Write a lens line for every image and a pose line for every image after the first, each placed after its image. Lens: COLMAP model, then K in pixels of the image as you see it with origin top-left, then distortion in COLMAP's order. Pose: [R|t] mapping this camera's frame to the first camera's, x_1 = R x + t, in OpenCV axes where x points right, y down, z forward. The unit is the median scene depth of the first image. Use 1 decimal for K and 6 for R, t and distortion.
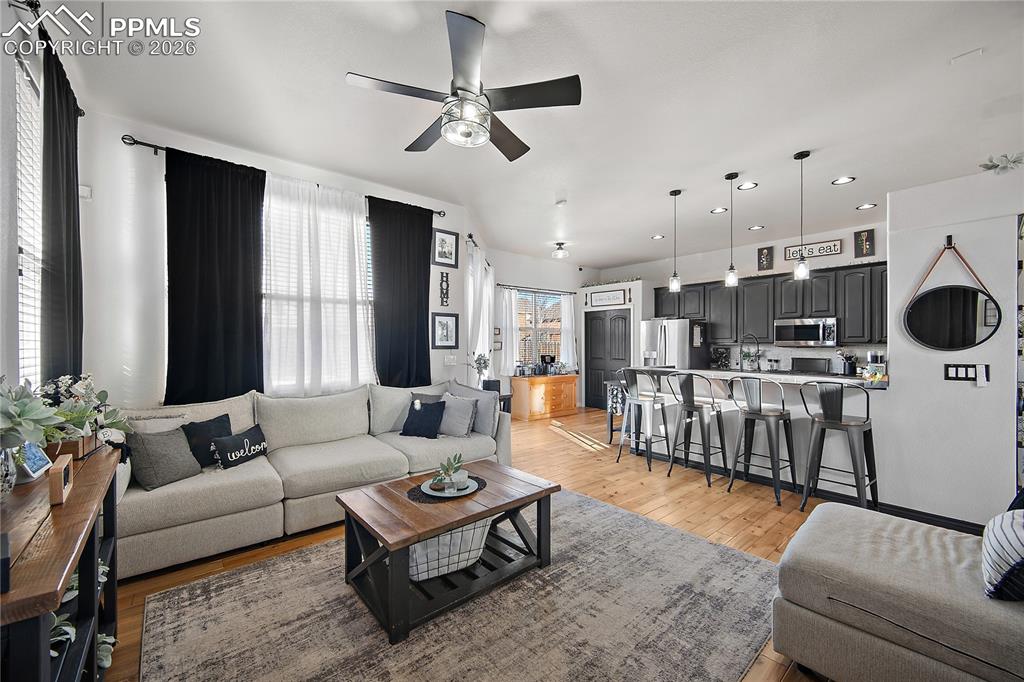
lens RADIAL K [[401.8, 0, 504.9], [0, 401.8, 344.2], [0, 0, 1]] dist [0.000076, 0.000241]
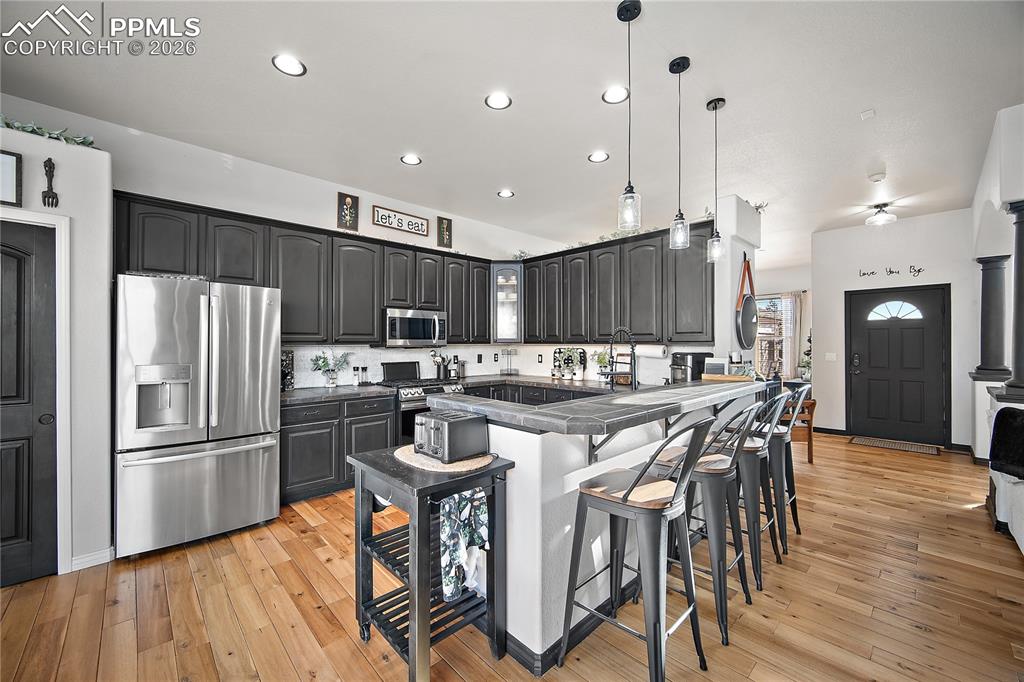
lens RADIAL K [[401.8, 0, 504.9], [0, 401.8, 344.2], [0, 0, 1]] dist [0.000076, 0.000241]
pose [[-0.060334, -0.001775, 0.998177, -0.017520], [0.001614, 0.999997, 0.001876, -0.000983], [-0.998177, 0.001724, -0.060331, 1.080816]]
